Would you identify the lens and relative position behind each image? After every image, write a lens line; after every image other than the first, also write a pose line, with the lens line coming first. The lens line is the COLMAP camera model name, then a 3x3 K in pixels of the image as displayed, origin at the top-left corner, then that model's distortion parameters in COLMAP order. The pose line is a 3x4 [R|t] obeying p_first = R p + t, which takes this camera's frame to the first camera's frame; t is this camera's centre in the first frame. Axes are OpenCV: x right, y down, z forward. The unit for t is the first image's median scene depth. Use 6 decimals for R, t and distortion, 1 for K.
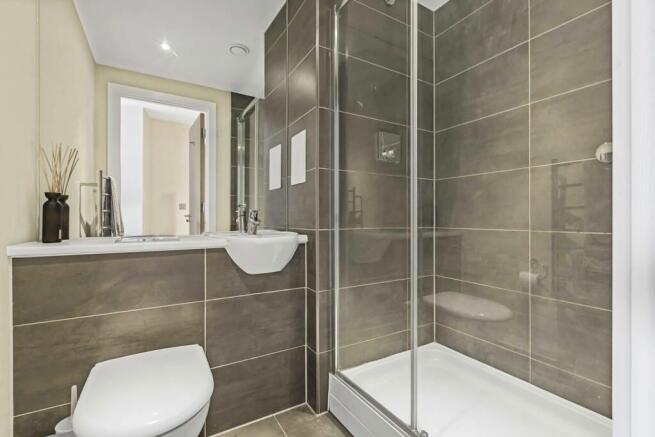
lens RADIAL K [[296.4, 0, 343.2], [0, 296.4, 220.5], [0, 0, 1]] dist [0.008418, -0.003309]
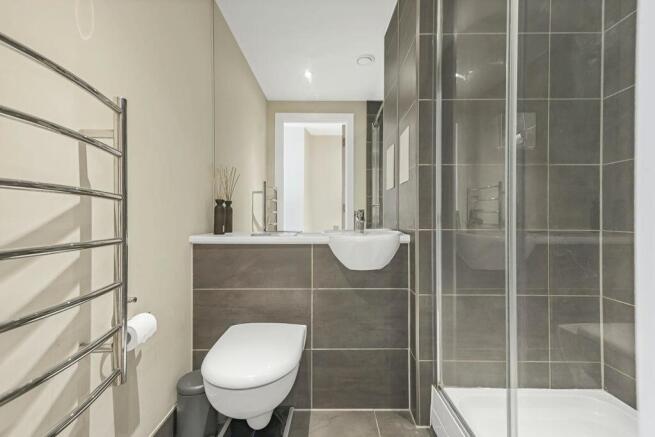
lens RADIAL K [[296.4, 0, 339.8], [0, 296.4, 219.7], [0, 0, 1]] dist [0.008418, -0.003309]
pose [[0.852030, 0.004462, -0.523473, 0.193961], [-0.005266, 0.999986, -0.000047, 0.000324], [0.523466, 0.002797, 0.852042, 0.064549]]
